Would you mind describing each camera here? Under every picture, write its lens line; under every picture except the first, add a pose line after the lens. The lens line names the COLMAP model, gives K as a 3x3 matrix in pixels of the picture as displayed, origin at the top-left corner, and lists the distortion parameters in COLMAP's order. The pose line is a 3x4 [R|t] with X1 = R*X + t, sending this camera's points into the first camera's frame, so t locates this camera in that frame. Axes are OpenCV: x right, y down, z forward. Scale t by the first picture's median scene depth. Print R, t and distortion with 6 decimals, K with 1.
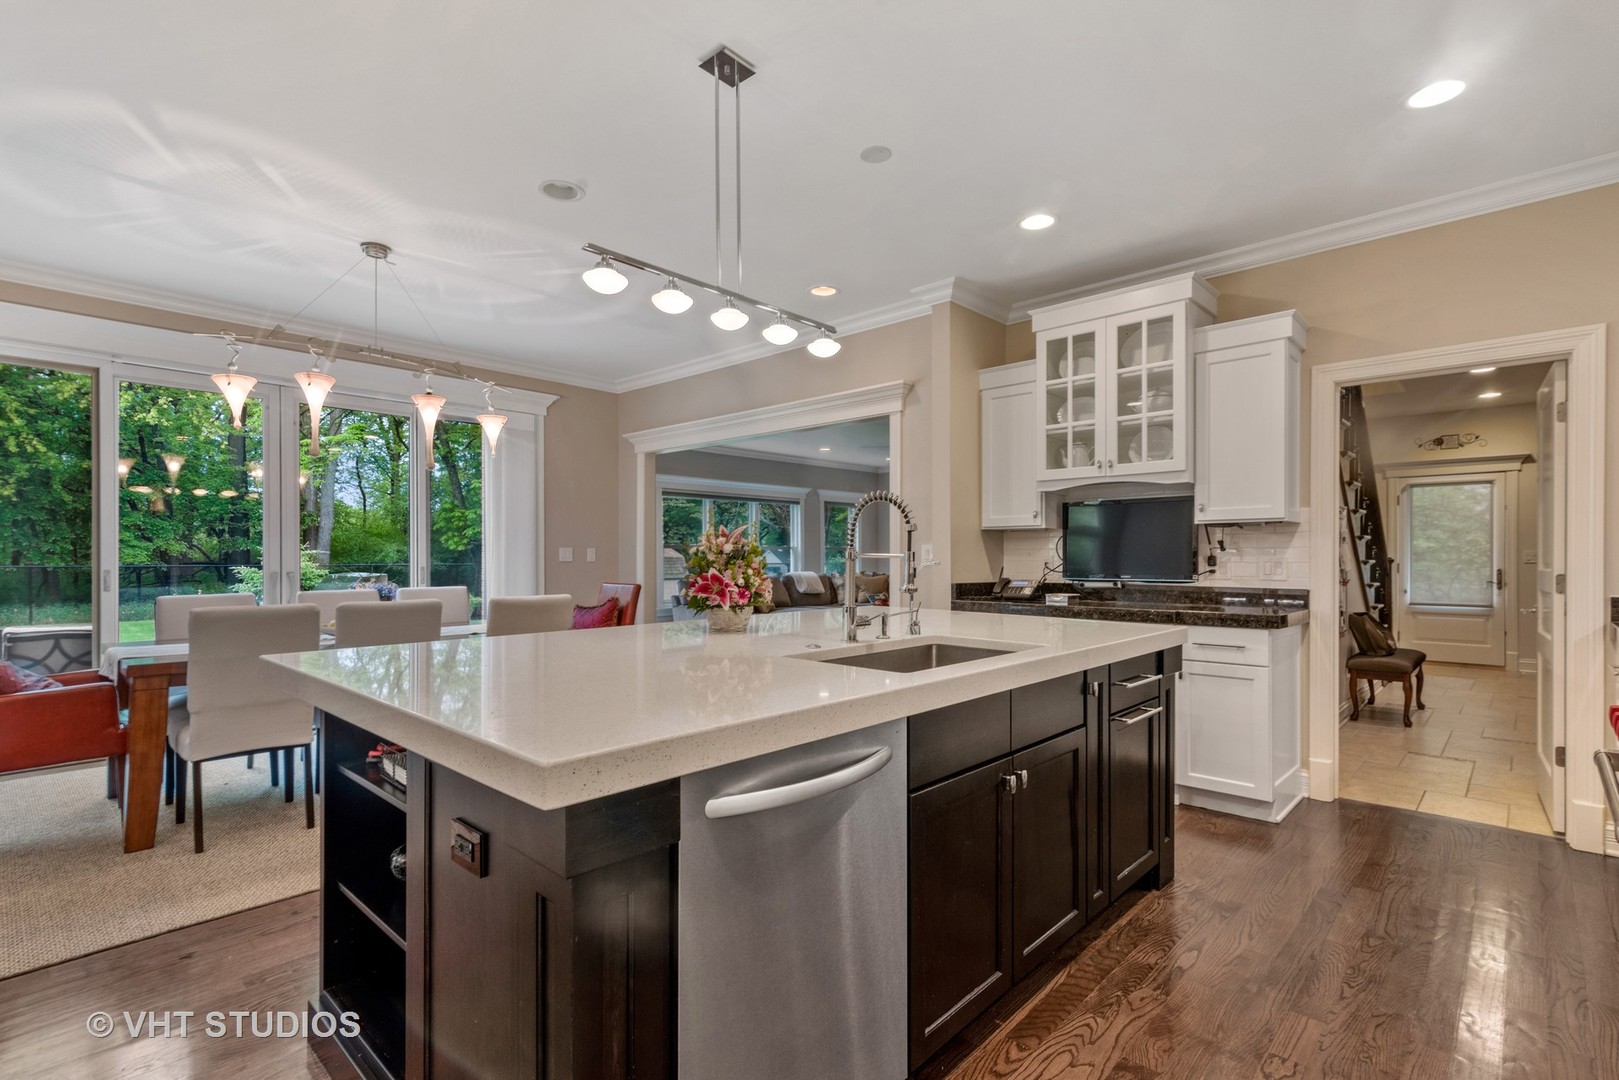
lens RADIAL K [[757.1, 0, 801.9], [0, 757.1, 553.4], [0, 0, 1]] dist [0.000059, -0.000130]
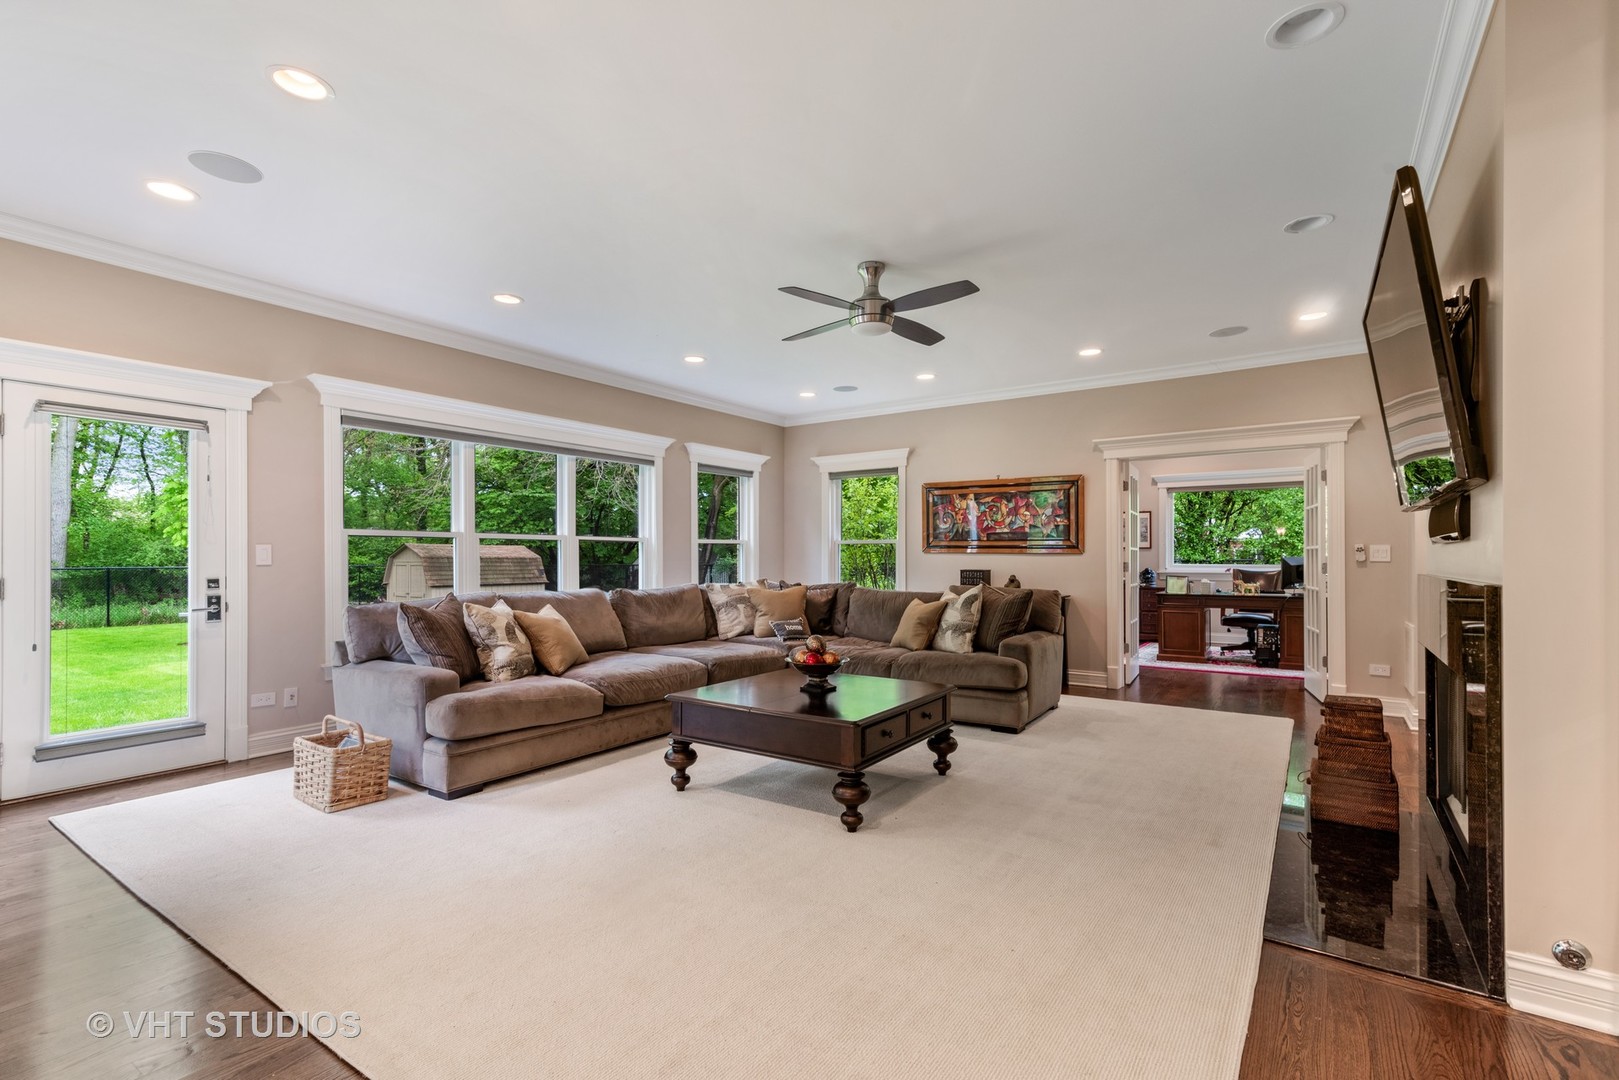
lens RADIAL K [[734.3, 0, 808.9], [0, 734.3, 549.6], [0, 0, 1]] dist [0.002693, -0.000106]
pose [[0.988631, 0.000579, 0.150363, 0.030932], [0.000550, 0.999972, -0.007465, 0.004870], [-0.150363, 0.007463, 0.988603, 0.432259]]
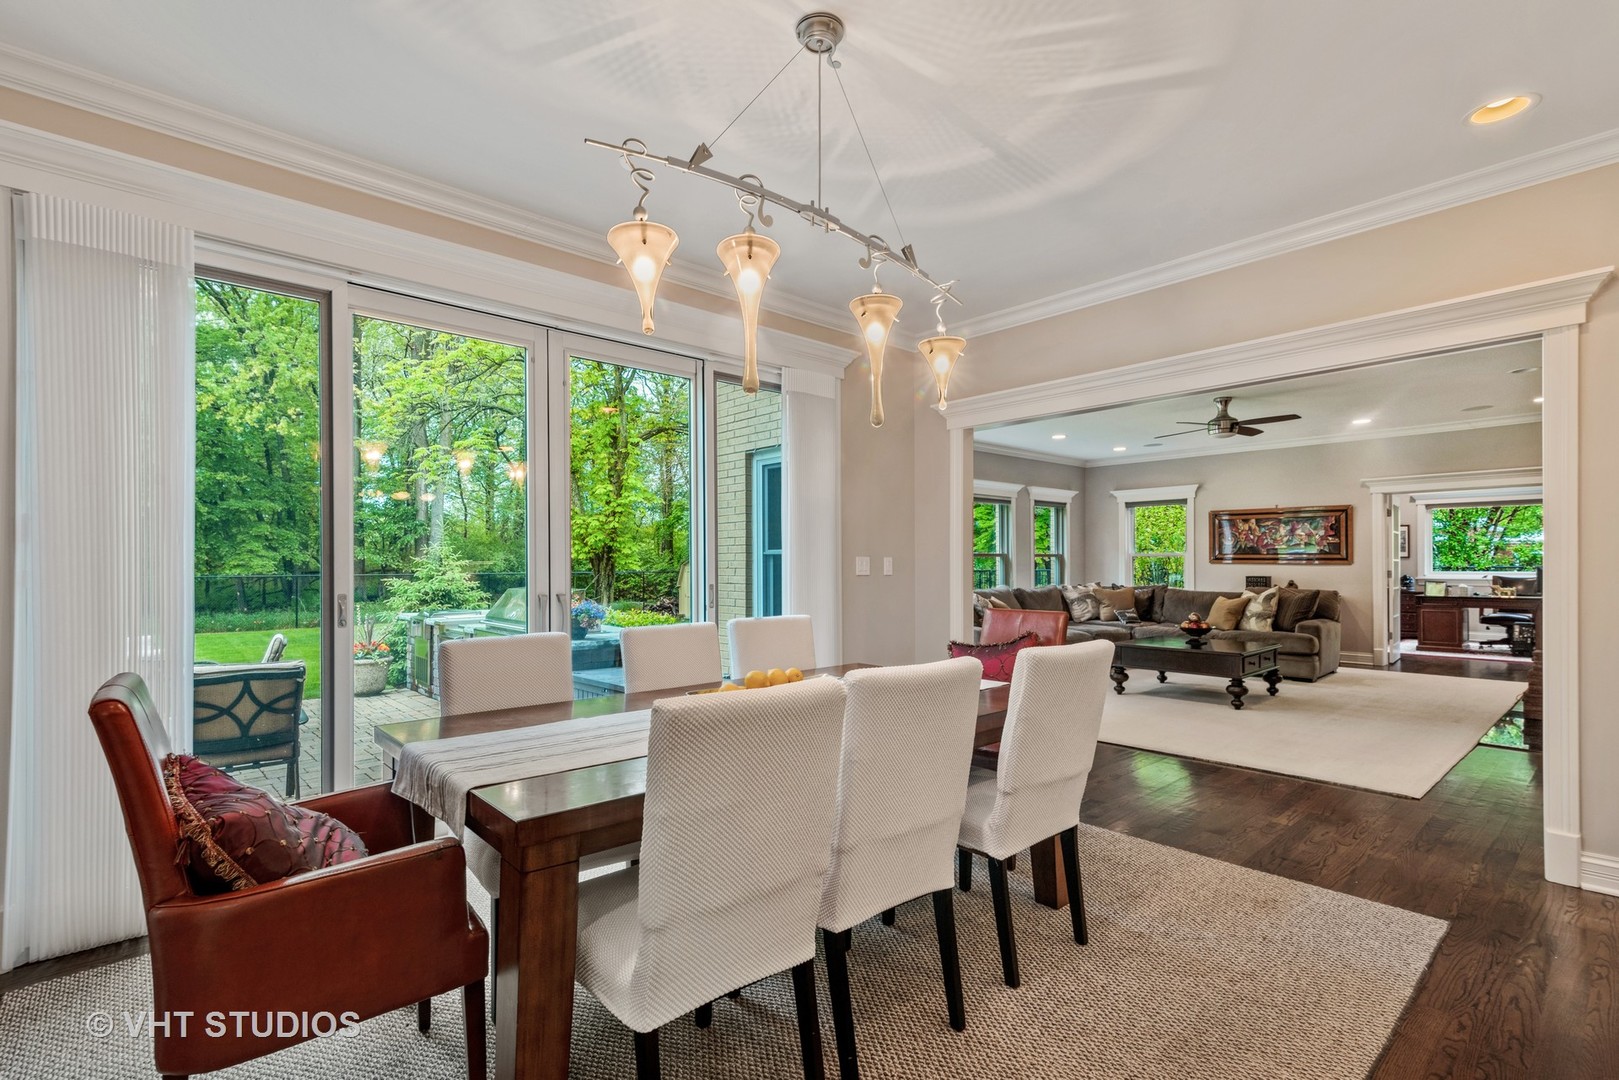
lens RADIAL K [[751.0, 0, 790.7], [0, 751.0, 556.9], [0, 0, 1]] dist [0.000508, -0.000794]
pose [[0.995256, -0.004392, -0.097194, -0.170601], [0.003989, 0.999983, -0.004336, -0.002421], [0.097211, 0.003928, 0.995256, 0.141066]]
